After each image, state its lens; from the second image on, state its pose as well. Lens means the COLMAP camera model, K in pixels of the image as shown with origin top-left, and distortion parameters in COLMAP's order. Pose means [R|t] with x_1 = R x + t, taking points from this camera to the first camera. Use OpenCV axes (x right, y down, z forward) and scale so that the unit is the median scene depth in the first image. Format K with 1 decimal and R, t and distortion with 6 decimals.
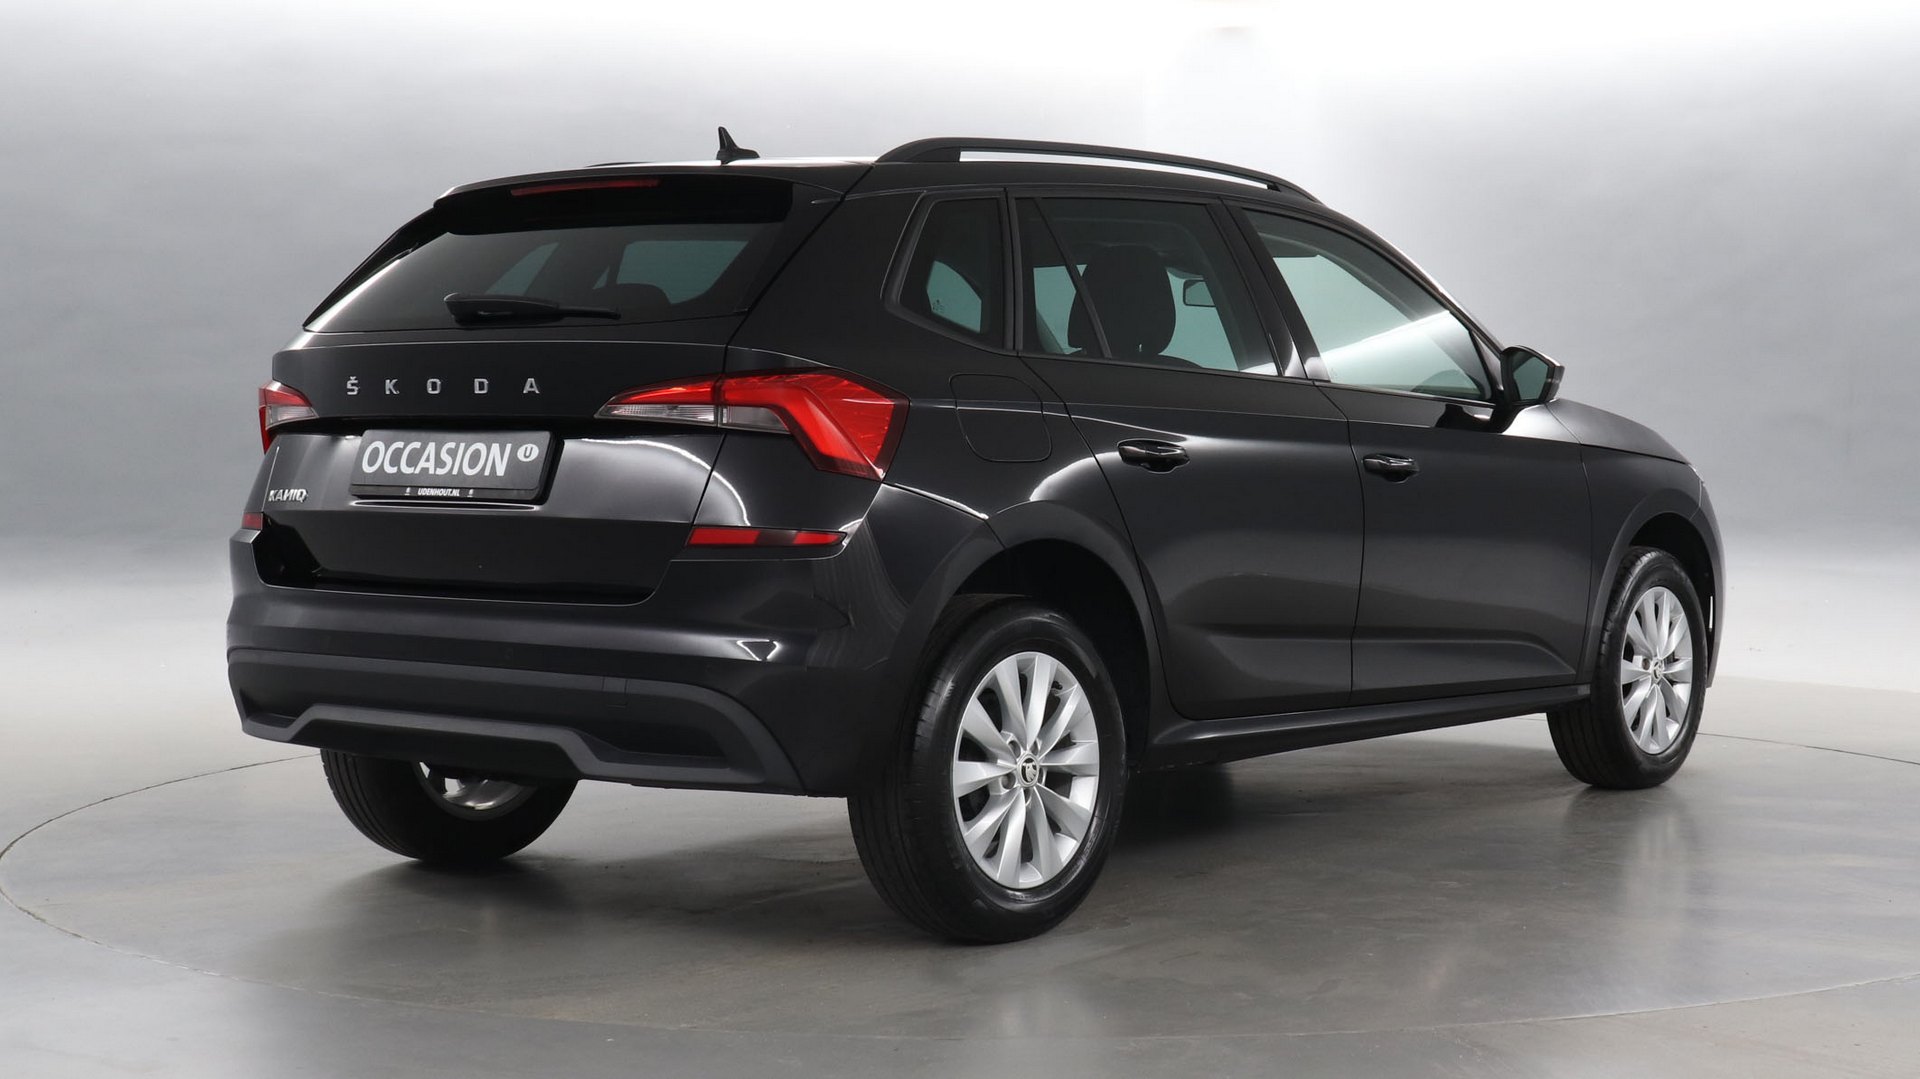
lens RADIAL K [[2687.3, 0, 967.0], [0, 2687.3, 541.7], [0, 0, 1]] dist [0.018883, 0.000000]
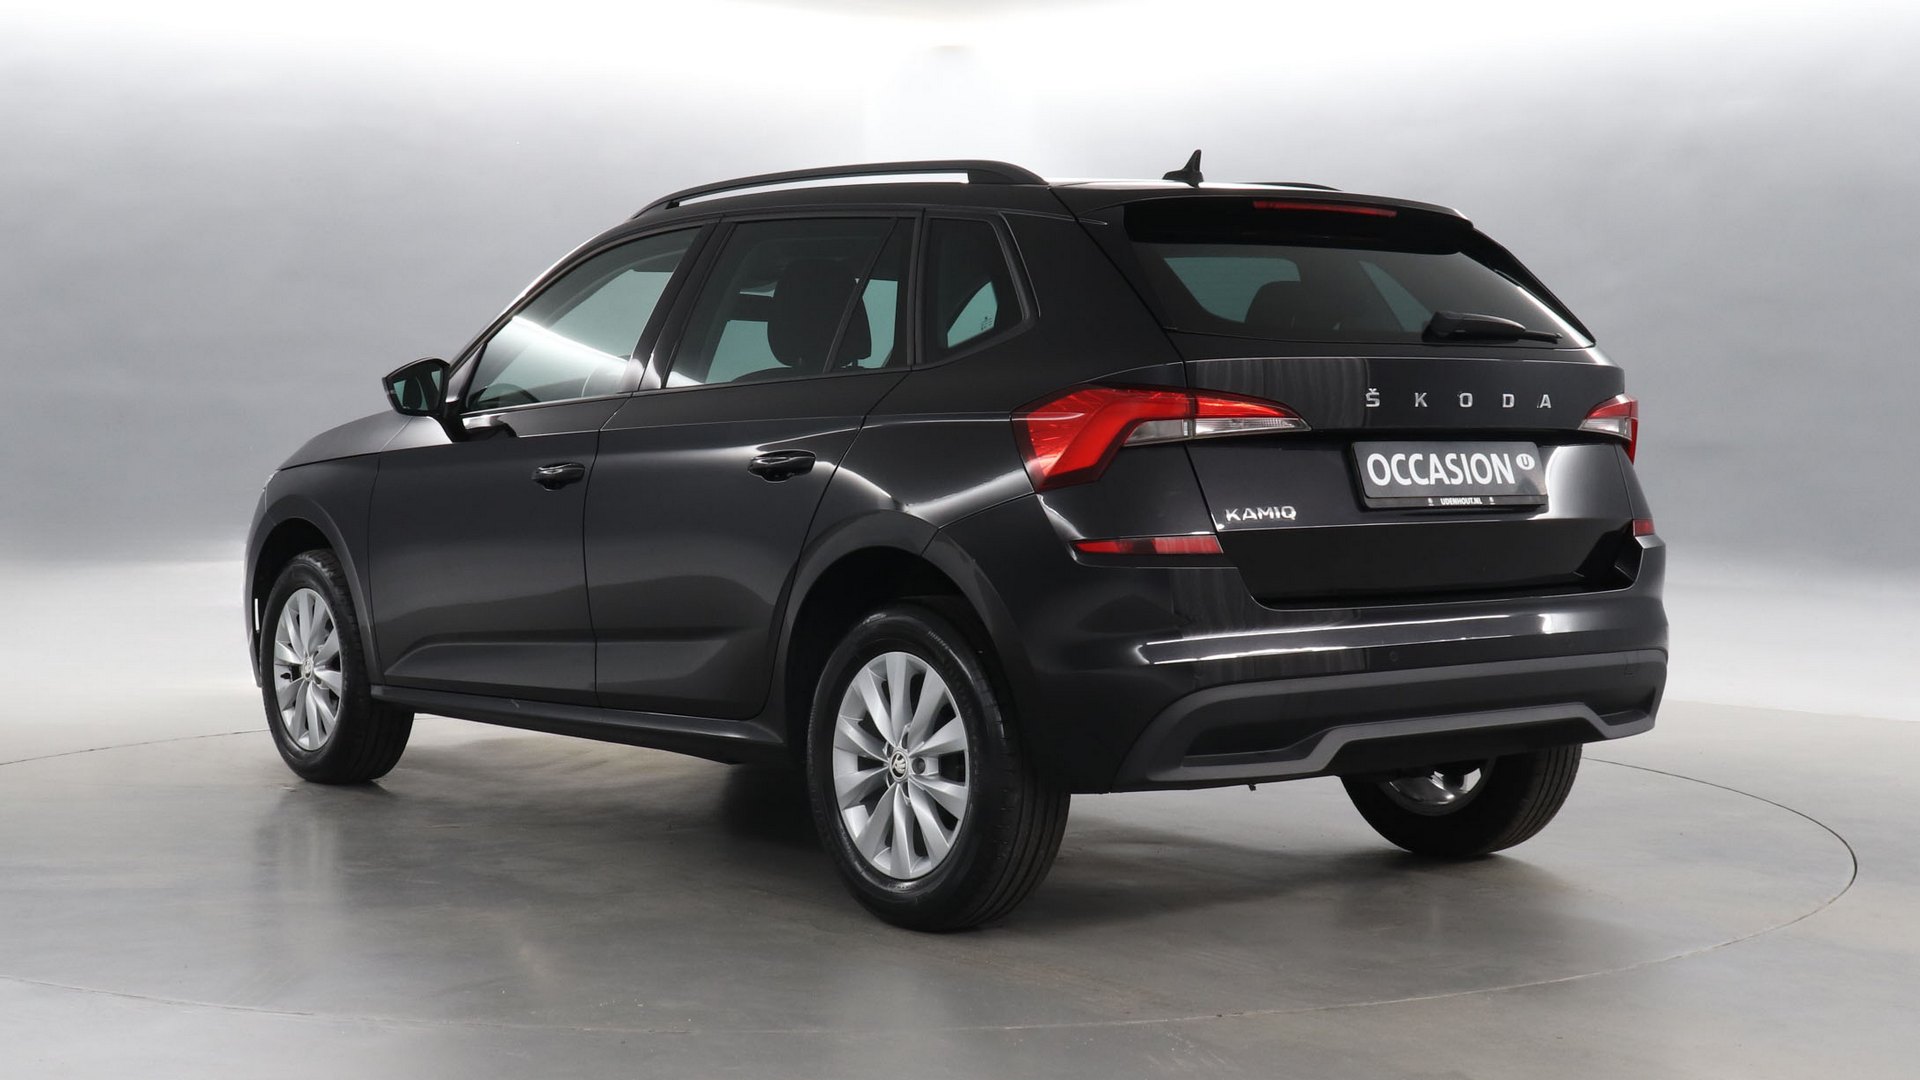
lens RADIAL K [[2687.3, 0, 951.1], [0, 2687.3, 545.7], [0, 0, 1]] dist [0.018883, 0.000000]
pose [[0.233960, -0.042622, 0.971311, -1.250150], [0.043321, 0.998503, 0.033381, -0.044280], [-0.971281, 0.034269, 0.235456, 0.939981]]
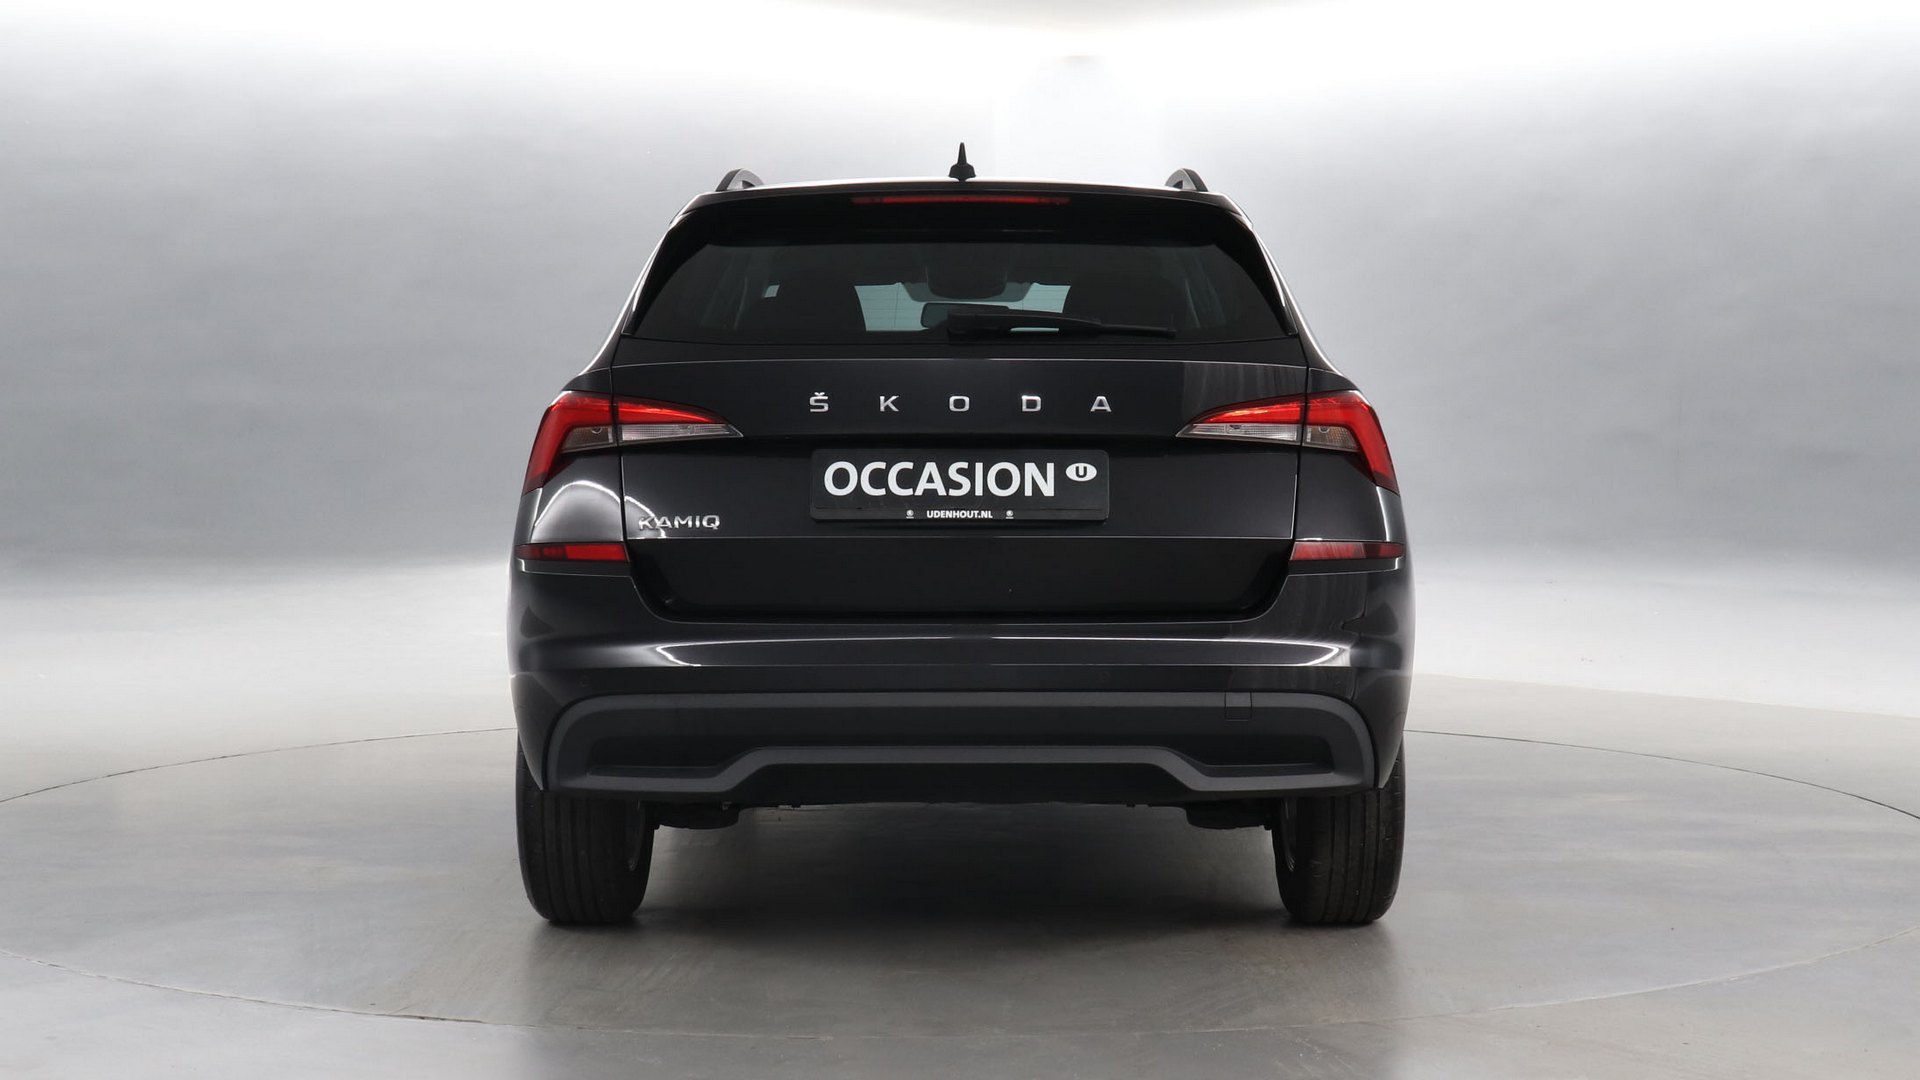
lens RADIAL K [[2687.3, 0, 953.4], [0, 2687.3, 532.0], [0, 0, 1]] dist [0.018883, 0.000000]
pose [[0.785598, -0.020244, 0.618406, -0.782423], [0.027745, 0.999612, -0.002524, -0.009723], [-0.618115, 0.019140, 0.785854, 0.249681]]
